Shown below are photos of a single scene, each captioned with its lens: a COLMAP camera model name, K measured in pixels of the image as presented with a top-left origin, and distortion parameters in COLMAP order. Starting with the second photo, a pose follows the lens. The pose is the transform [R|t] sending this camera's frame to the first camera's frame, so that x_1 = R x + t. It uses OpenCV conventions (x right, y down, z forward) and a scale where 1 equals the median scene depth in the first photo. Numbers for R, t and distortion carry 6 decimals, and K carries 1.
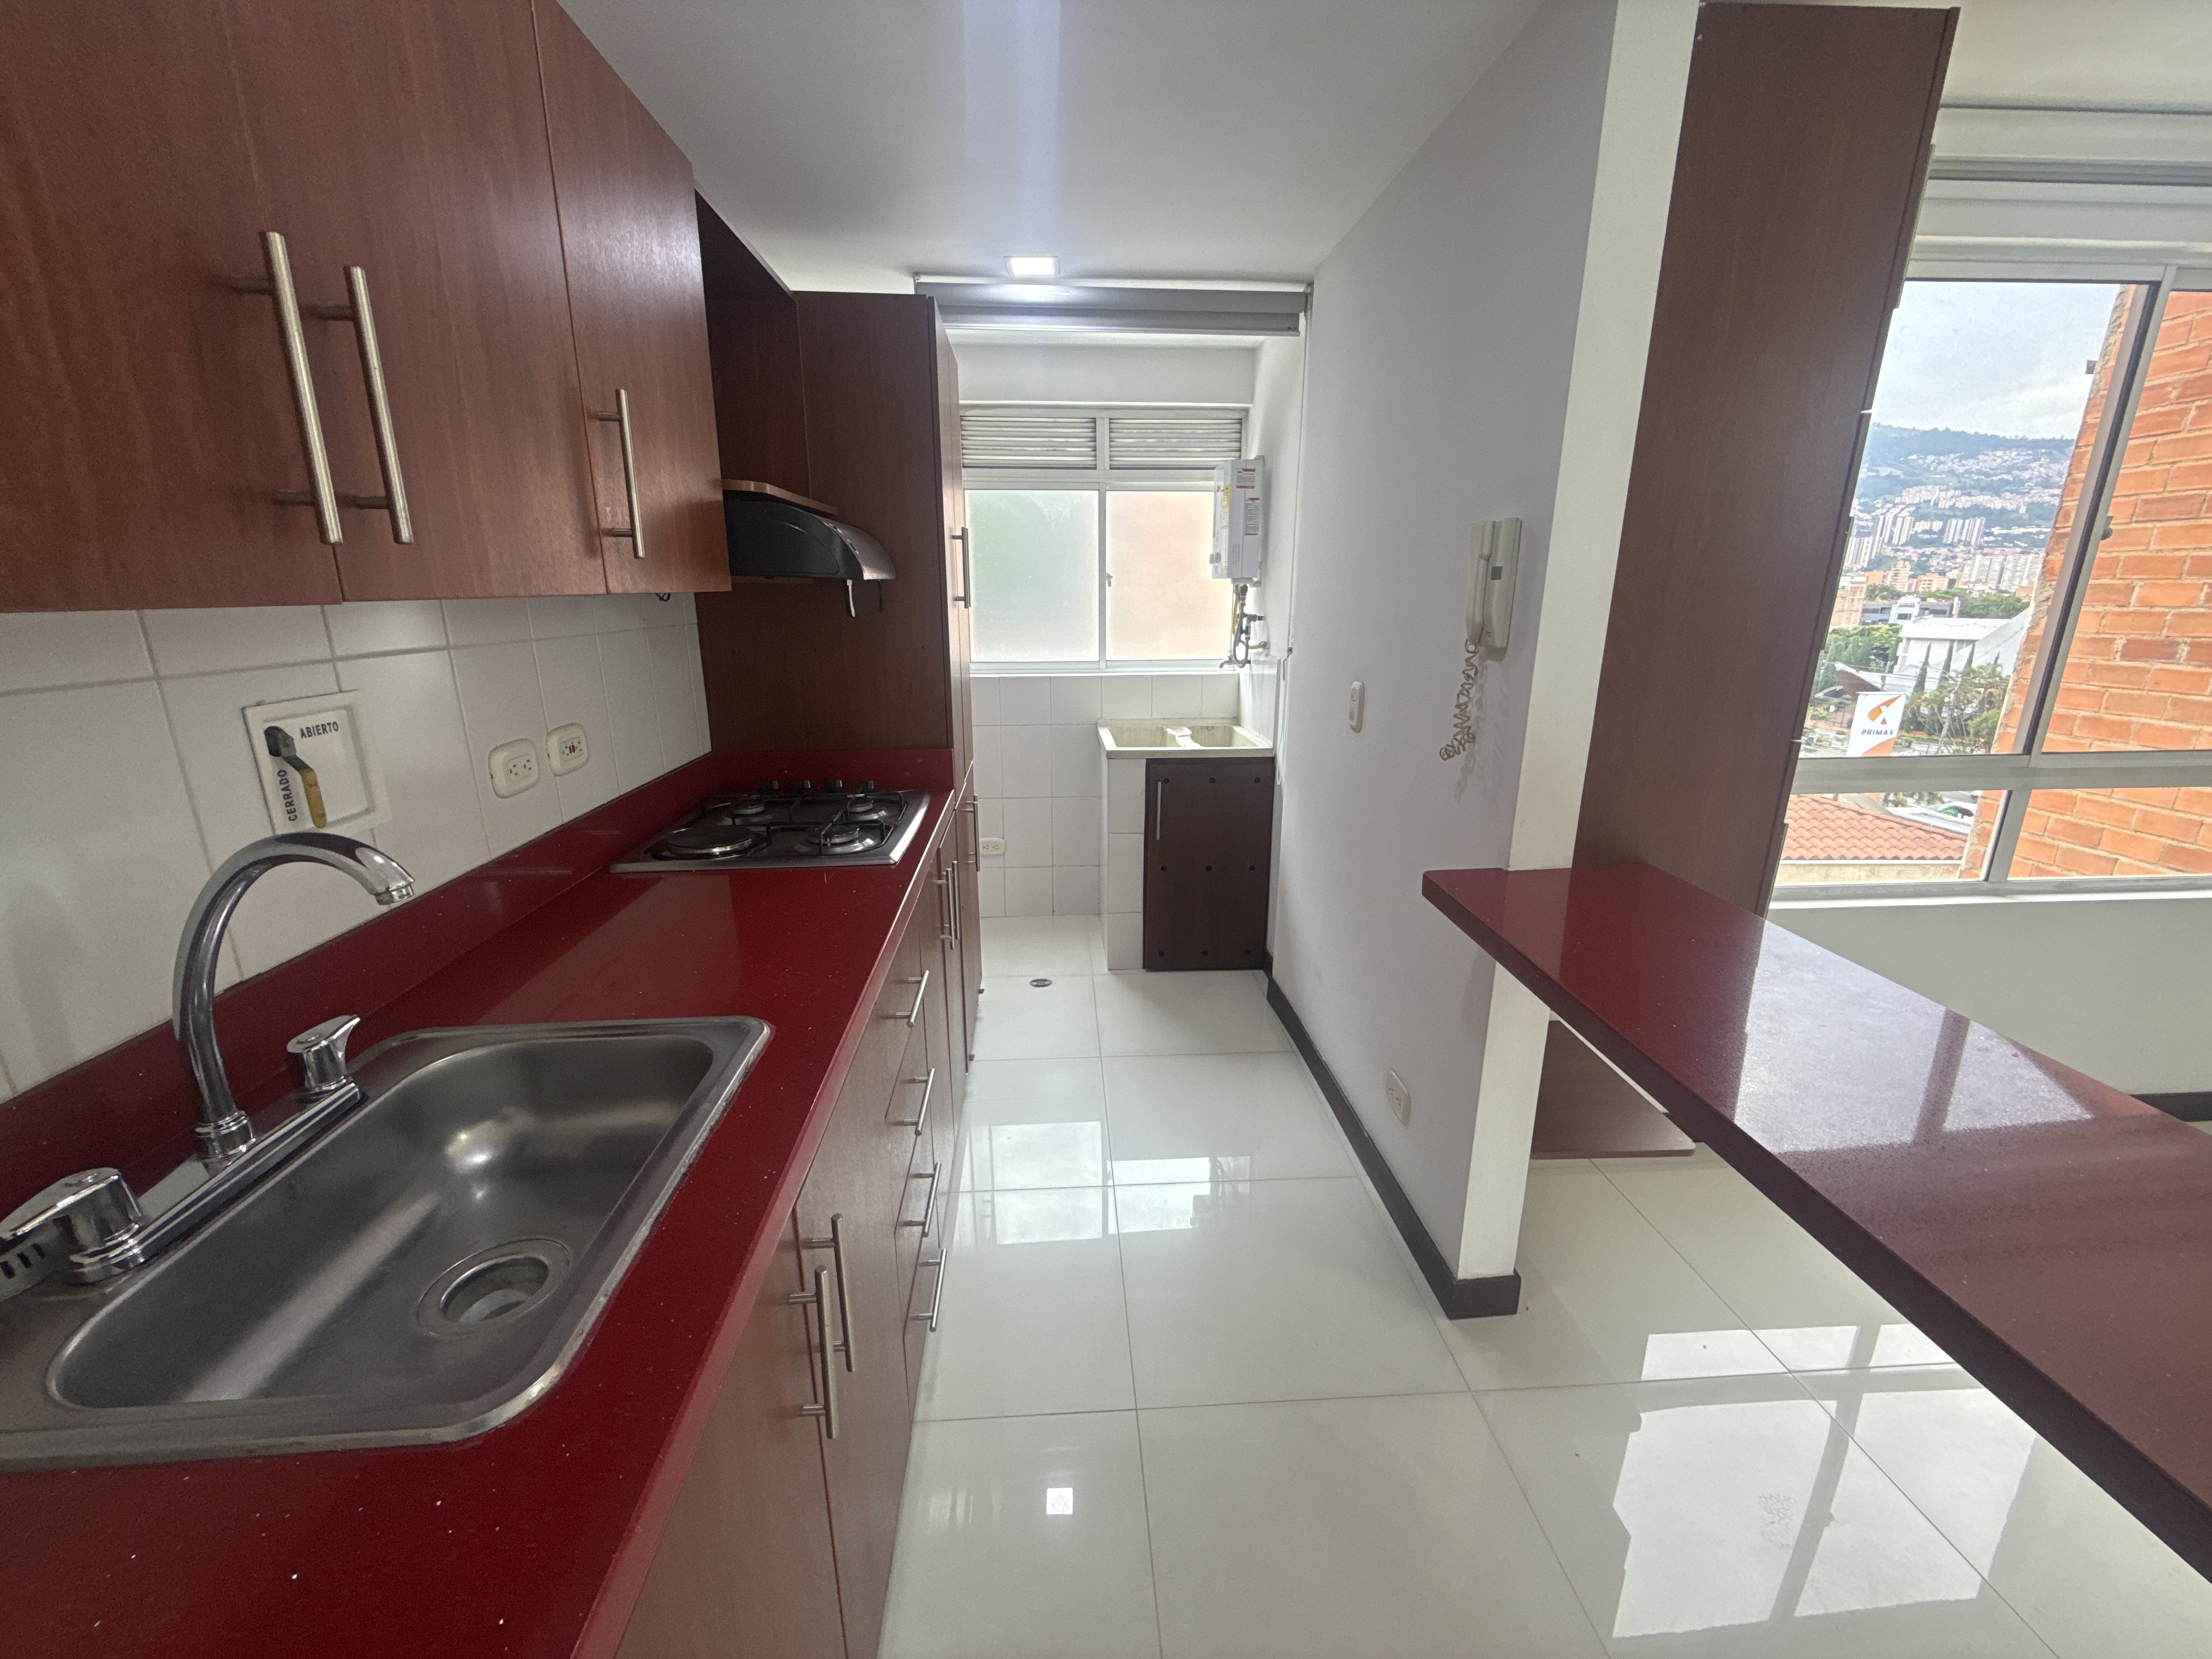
lens RADIAL K [[889.3, 0, 1110.1], [0, 889.3, 822.6], [0, 0, 1]] dist [0.001347, 0.000040]
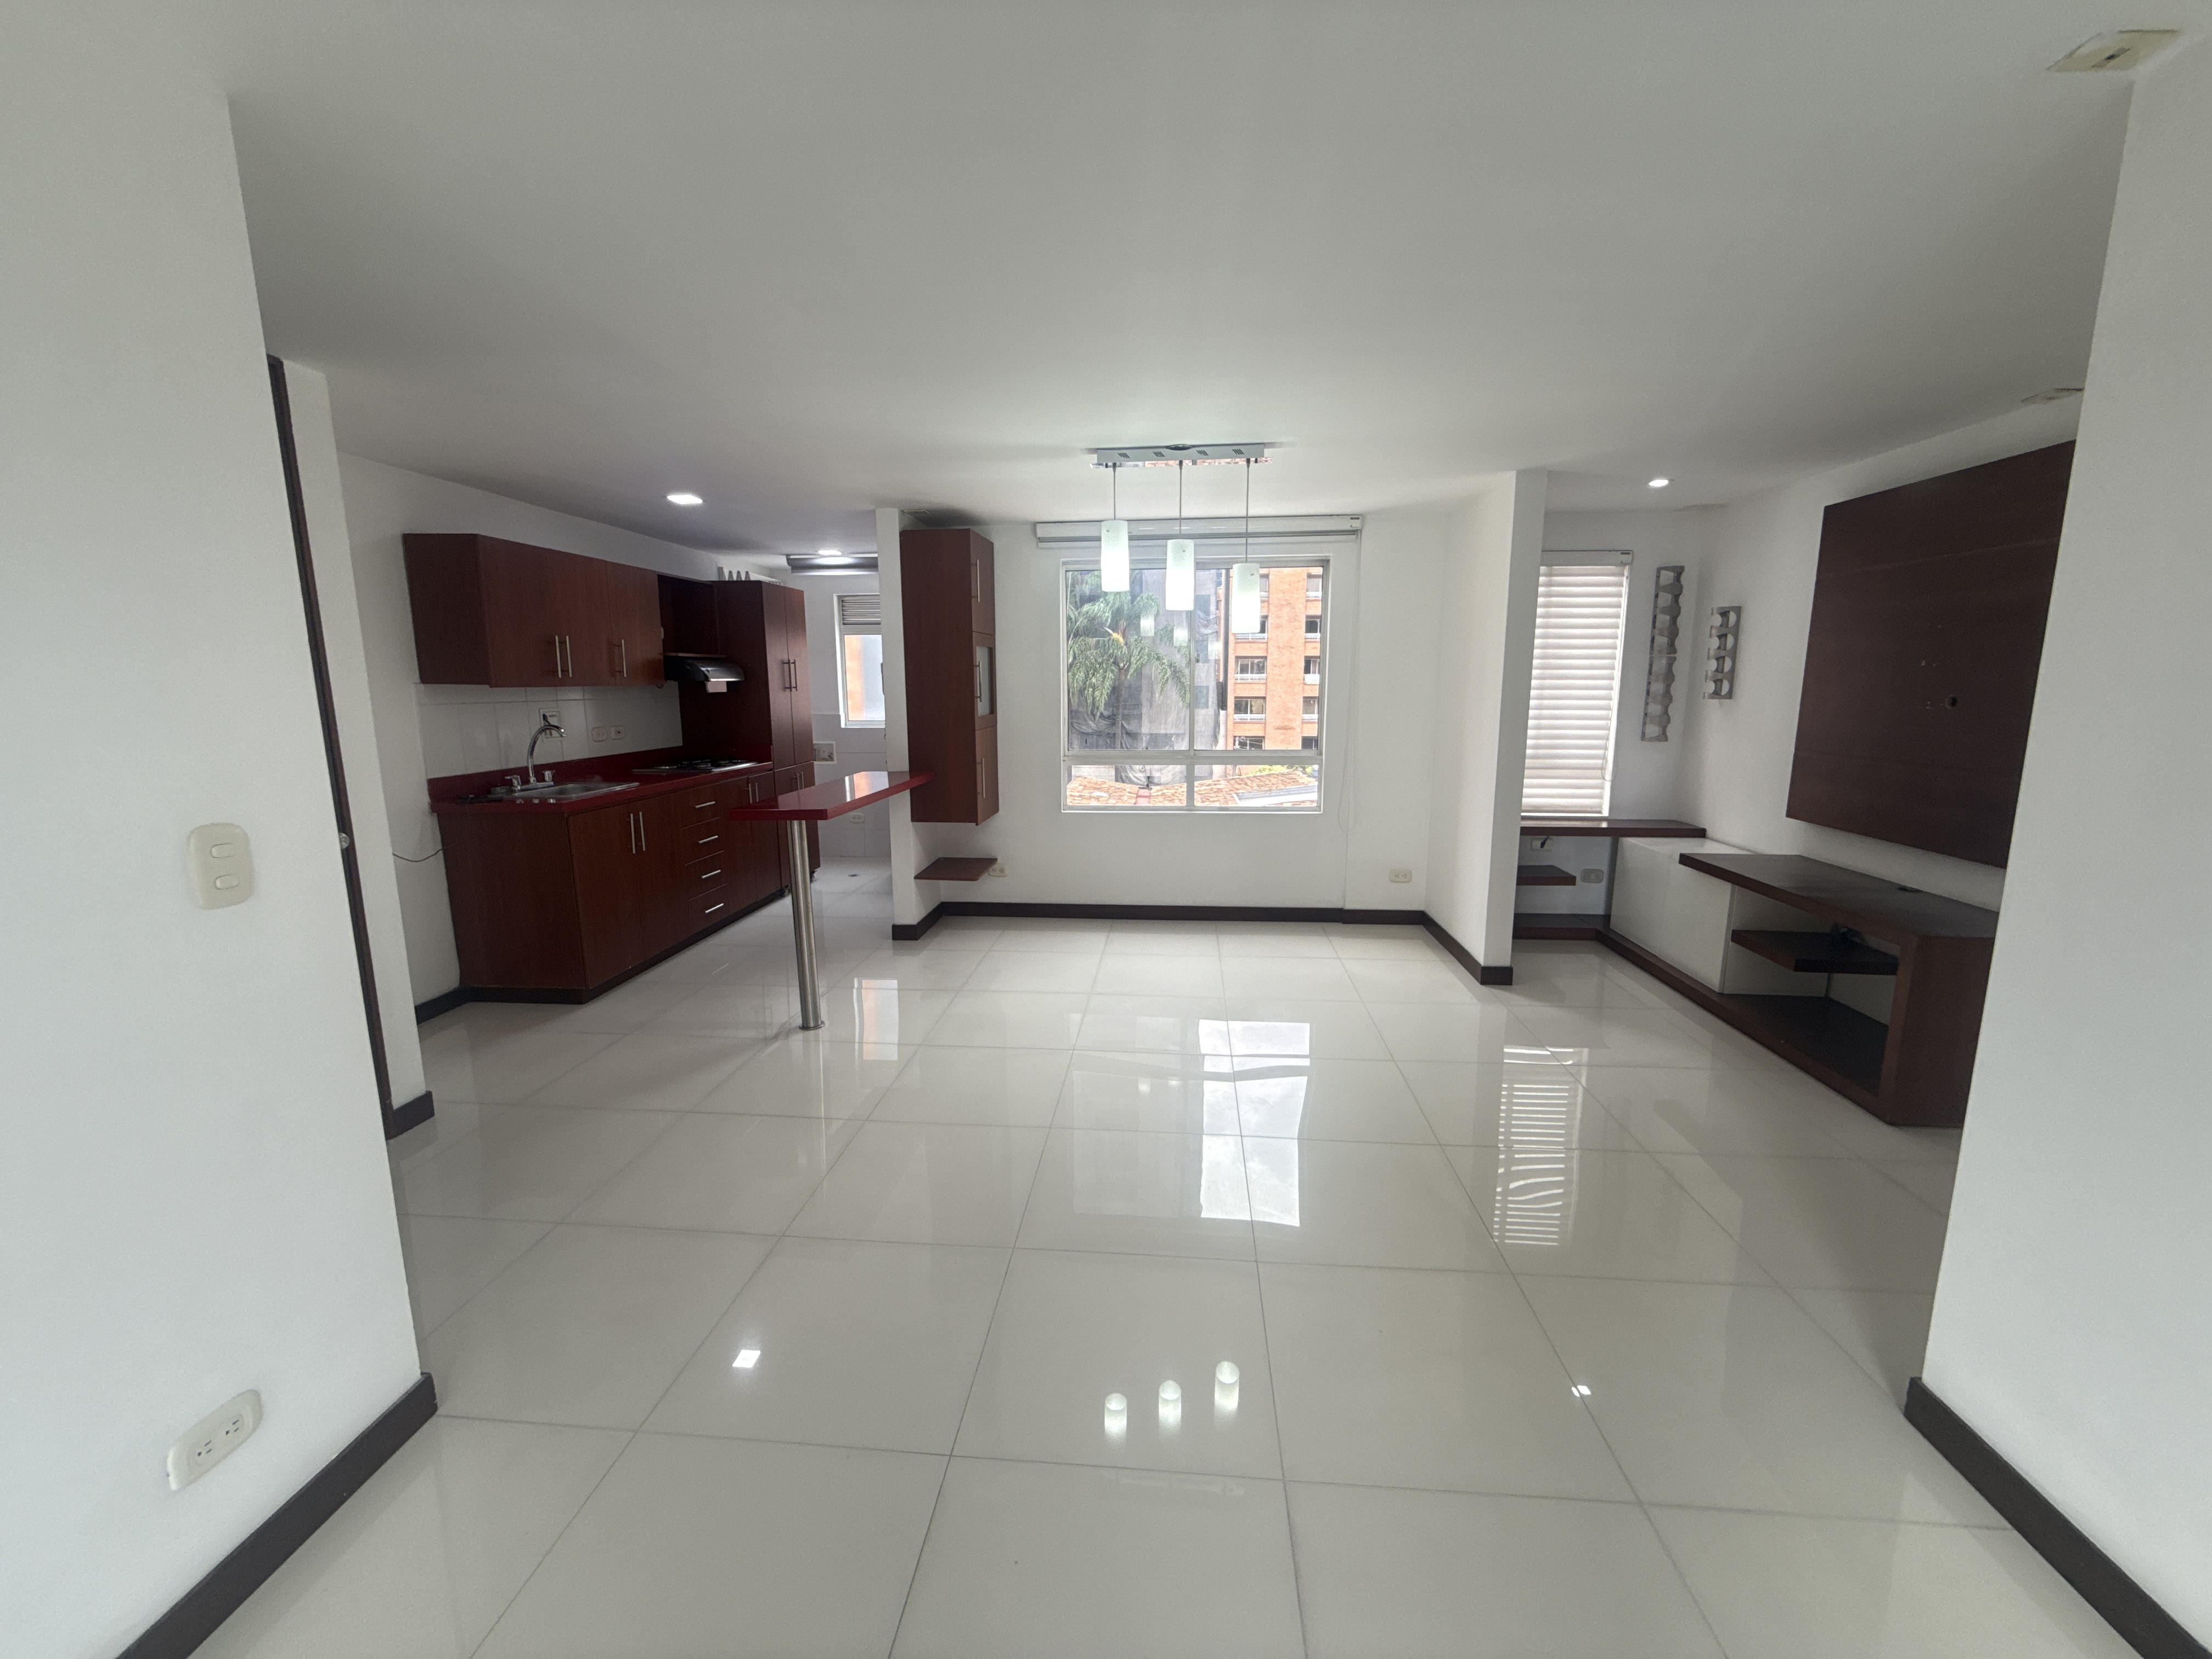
lens RADIAL K [[889.3, 0, 1106.9], [0, 889.3, 831.8], [0, 0, 1]] dist [0.001347, 0.000040]
pose [[0.989300, 0.018530, -0.144712, 1.451871], [-0.032026, 0.995290, -0.091495, 0.459340], [0.142335, 0.095150, 0.985235, -1.698032]]
